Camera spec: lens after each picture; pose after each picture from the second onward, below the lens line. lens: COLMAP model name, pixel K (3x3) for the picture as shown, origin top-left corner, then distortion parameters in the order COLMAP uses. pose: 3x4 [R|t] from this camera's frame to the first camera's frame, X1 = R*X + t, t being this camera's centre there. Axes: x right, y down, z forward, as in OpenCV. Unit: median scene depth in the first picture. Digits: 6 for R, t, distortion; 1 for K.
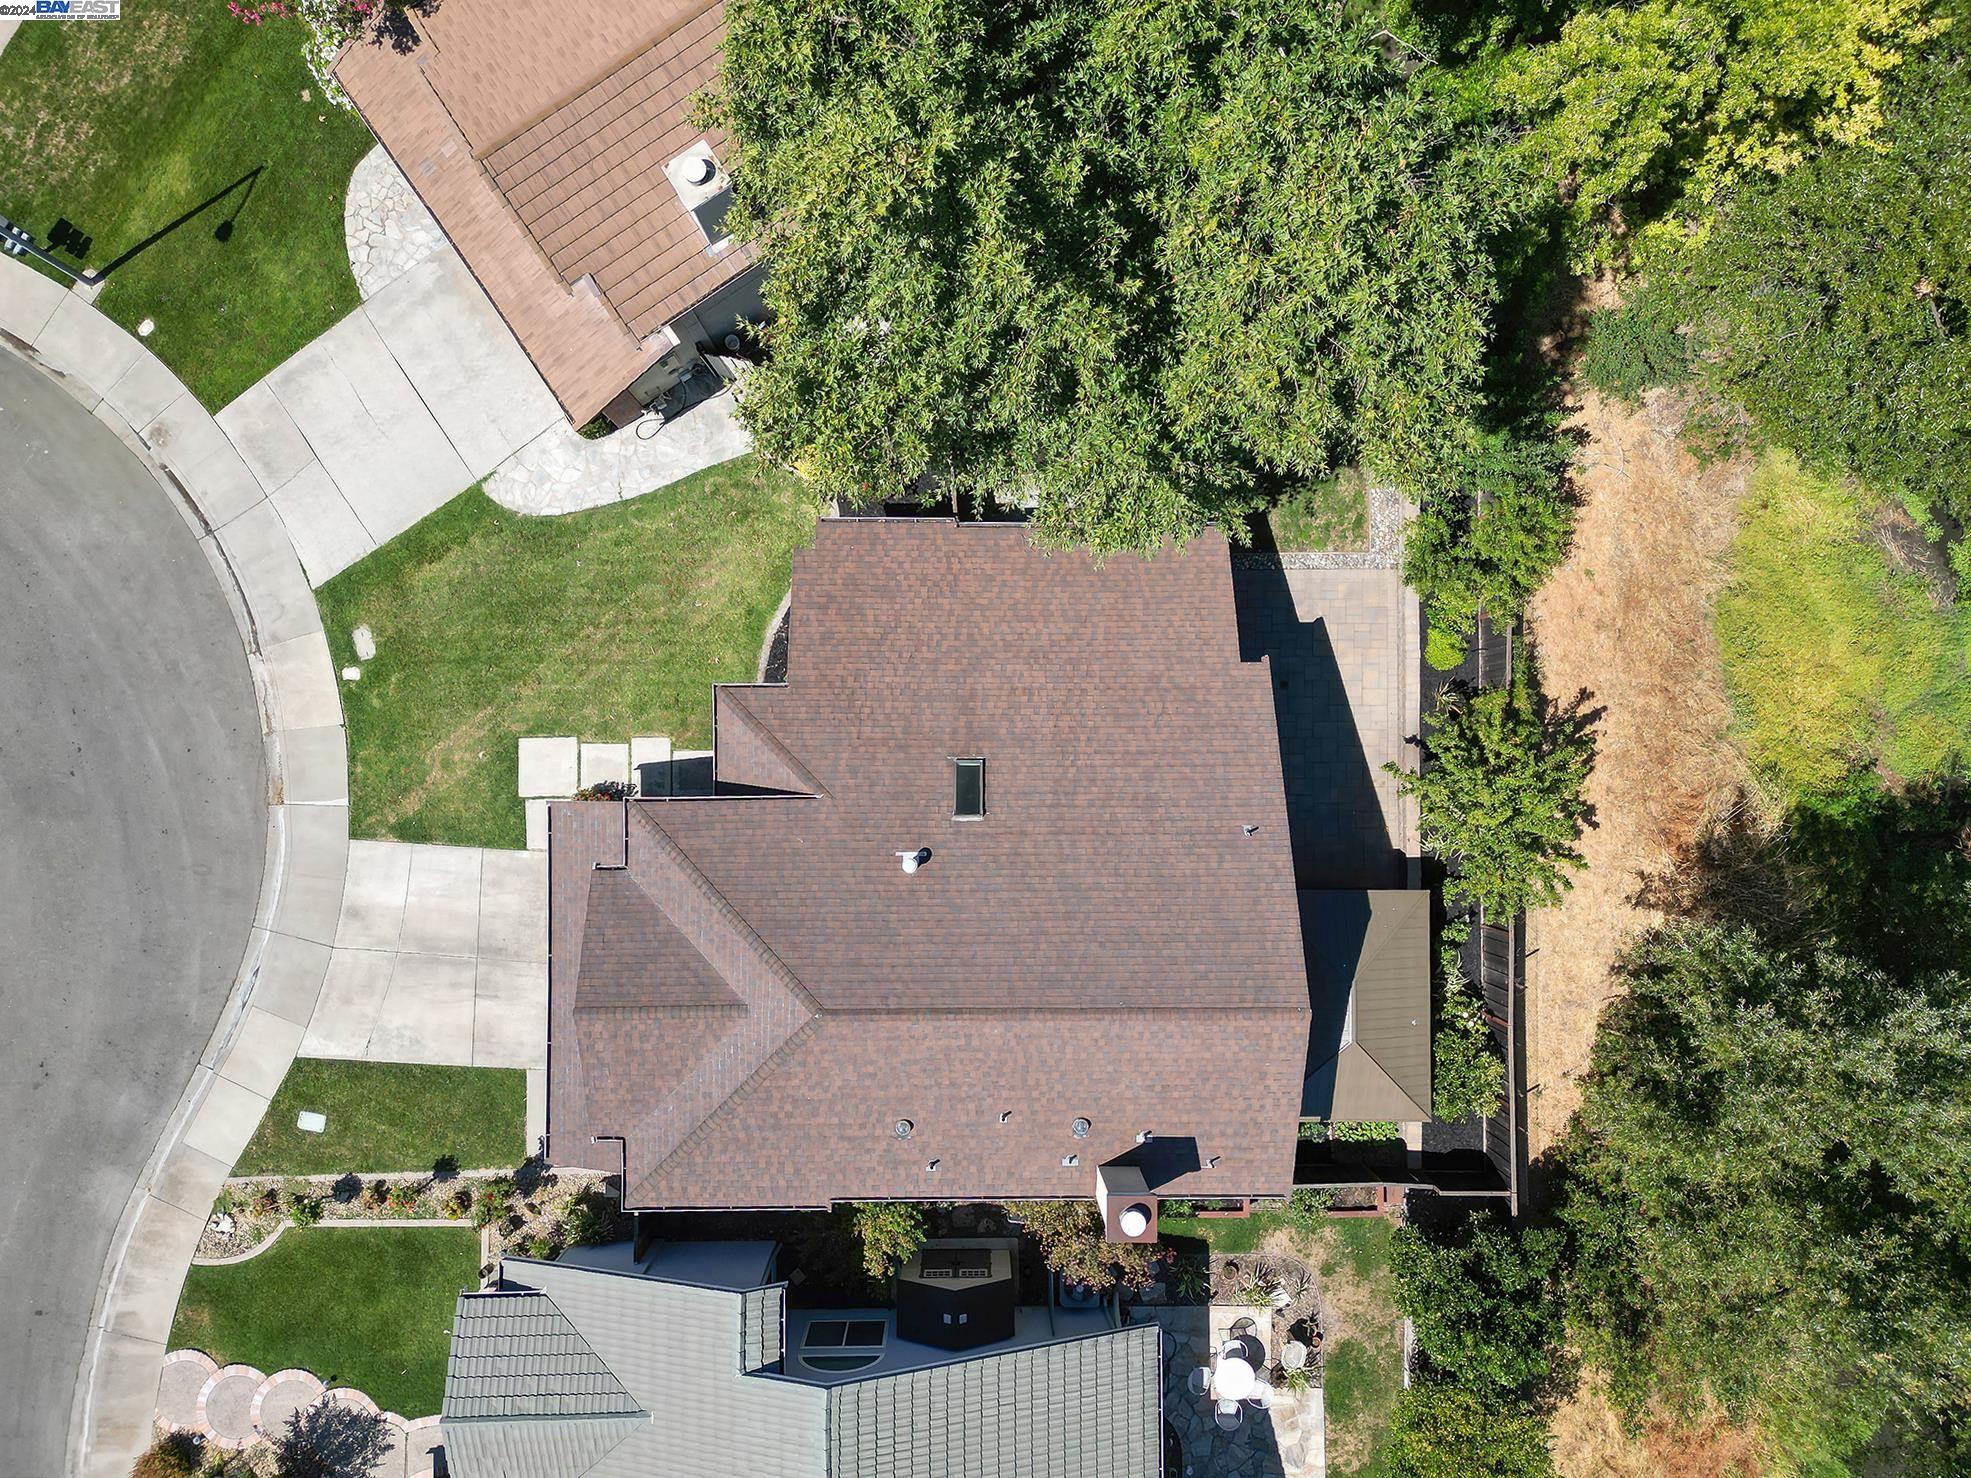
lens RADIAL K [[1383.7, 0, 988.3], [0, 1383.7, 728.4], [0, 0, 1]] dist [0.054570, -0.040374]
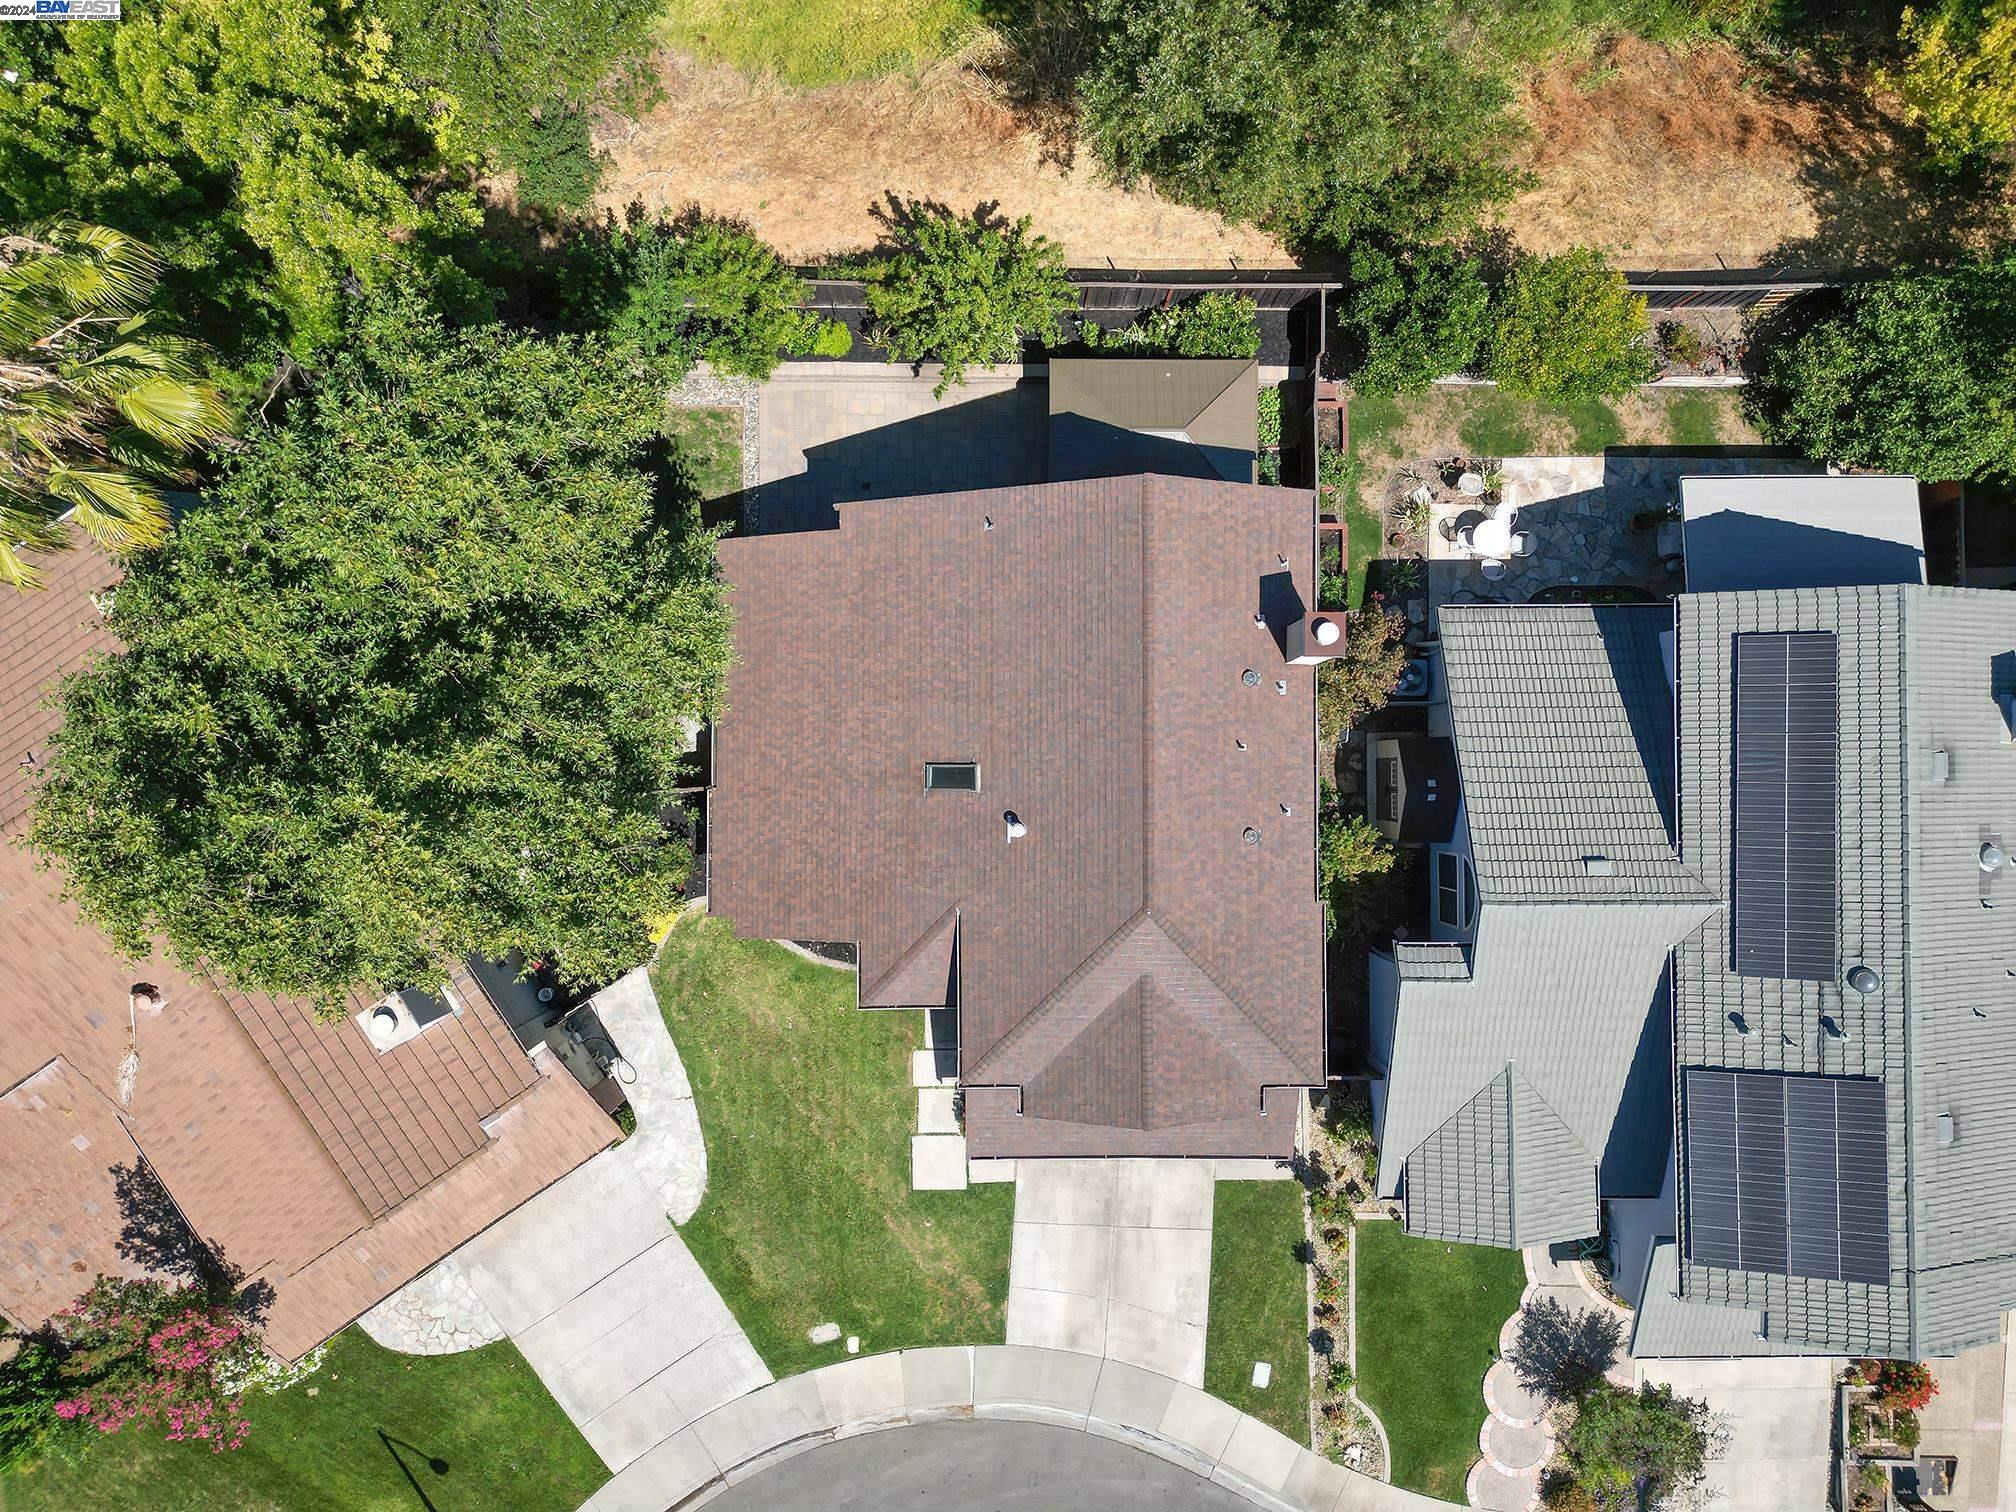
lens RADIAL K [[1415.3, 0, 1005.6], [0, 1415.3, 748.5], [0, 0, 1]] dist [0.054570, -0.040374]
pose [[0.002658, -0.999995, 0.001537, 0.006580], [0.999576, 0.002701, 0.028992, 0.049146], [-0.028996, 0.001460, 0.999578, -0.121736]]
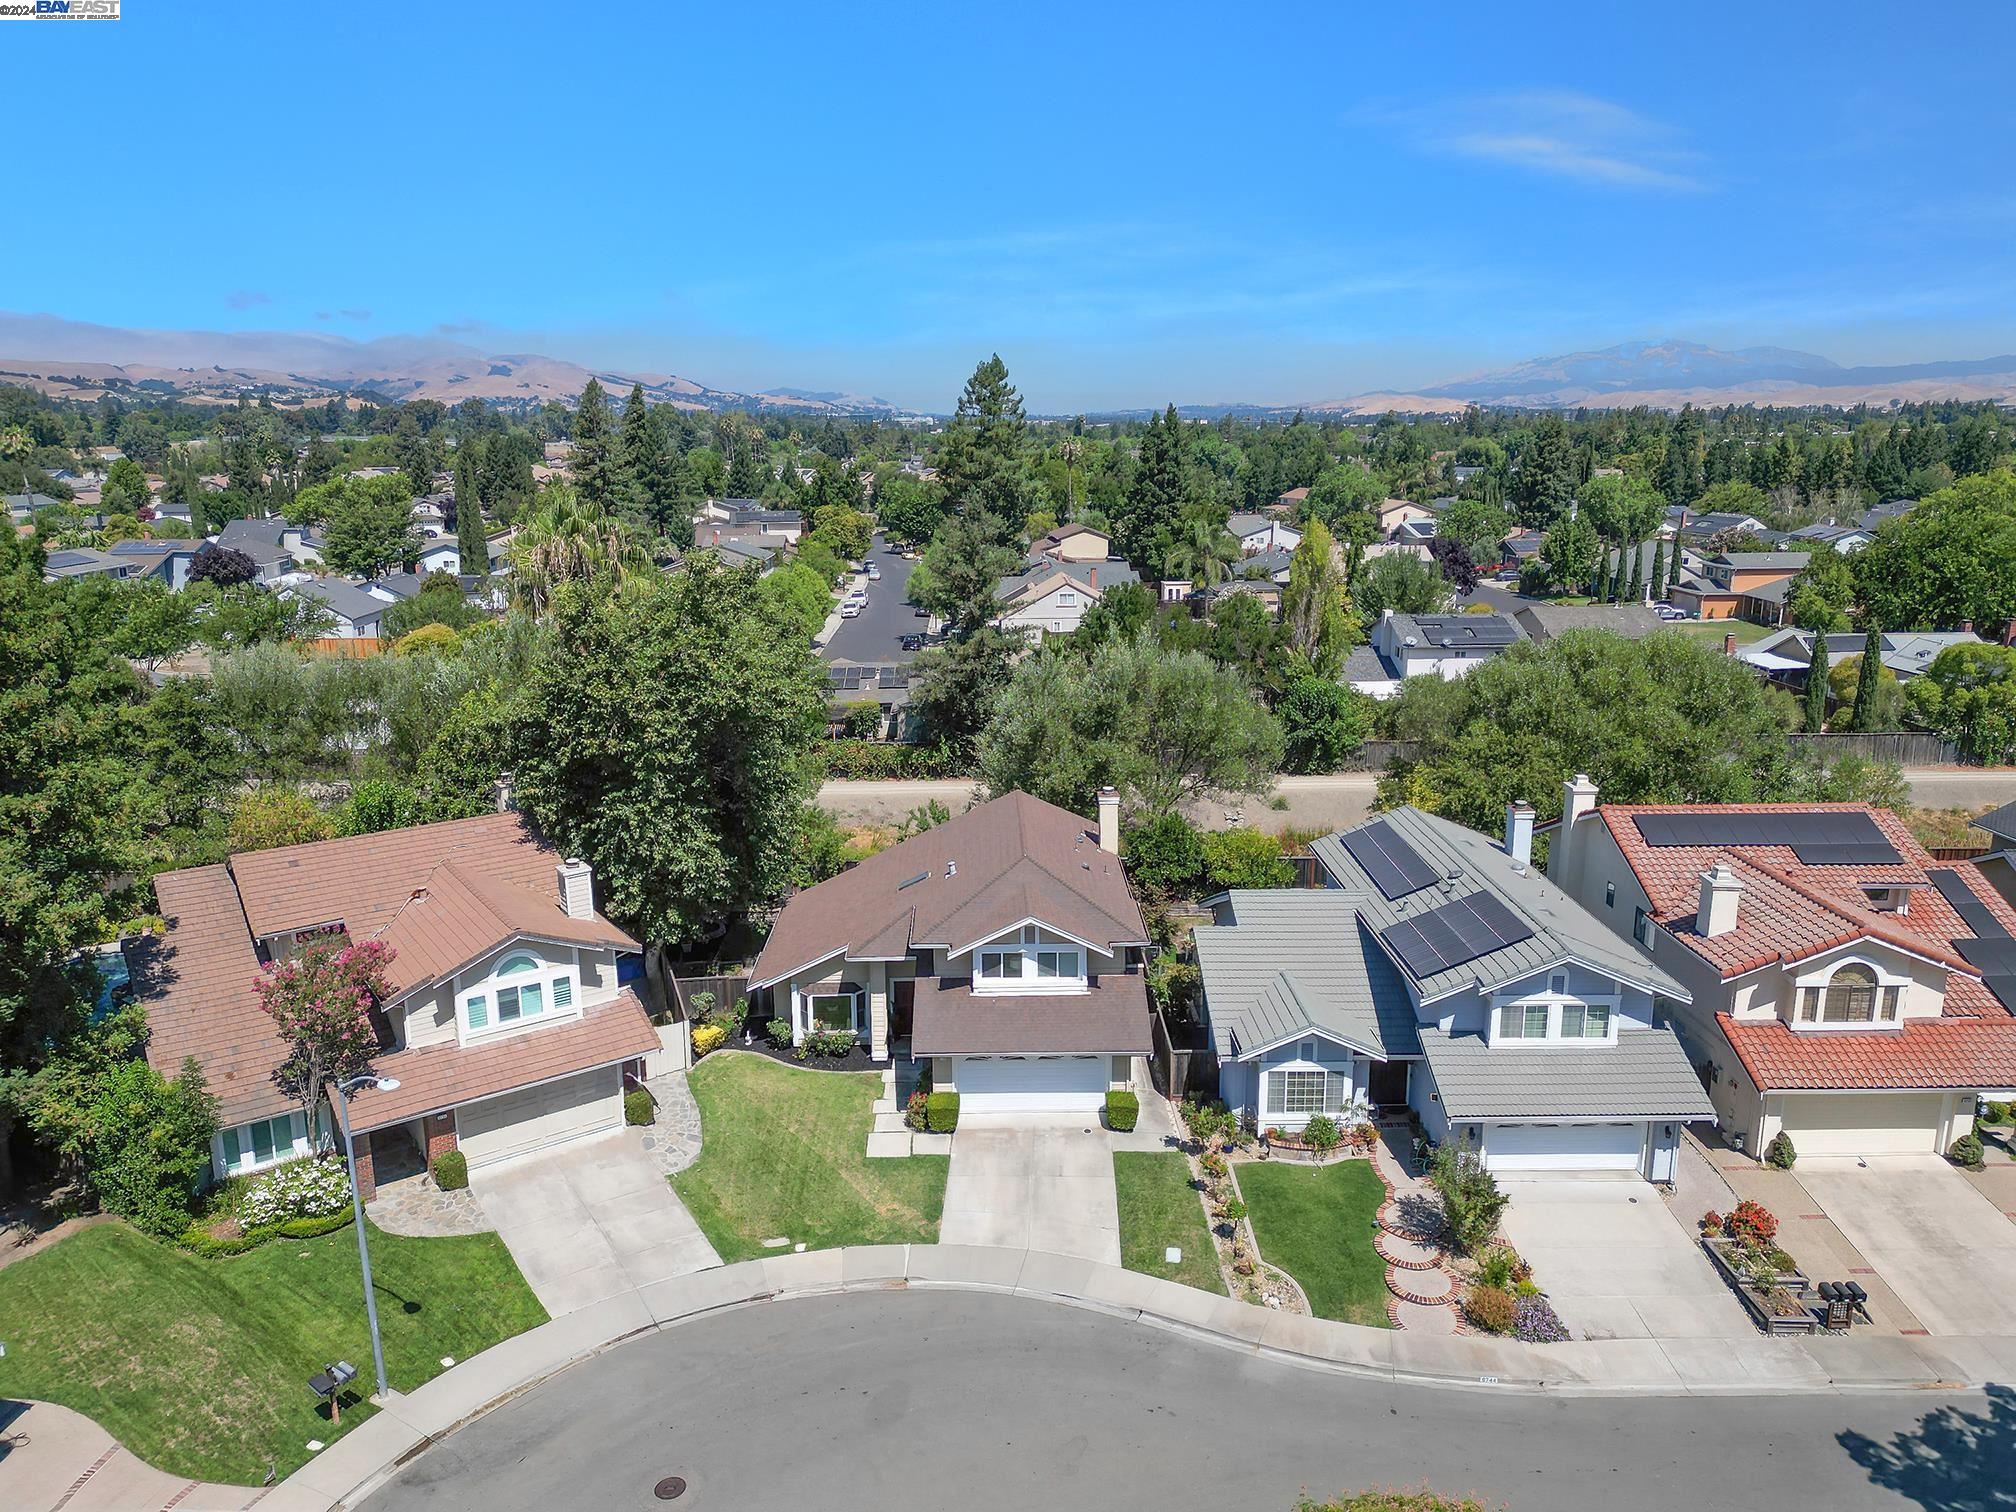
lens RADIAL K [[1415.3, 0, 1023.9], [0, 1415.3, 757.0], [0, 0, 1]] dist [0.054570, -0.040374]
pose [[-0.023968, -0.245841, 0.969014, -1.649757], [0.999712, -0.004973, 0.023466, 0.134736], [-0.000950, 0.969297, 0.245890, 0.307923]]
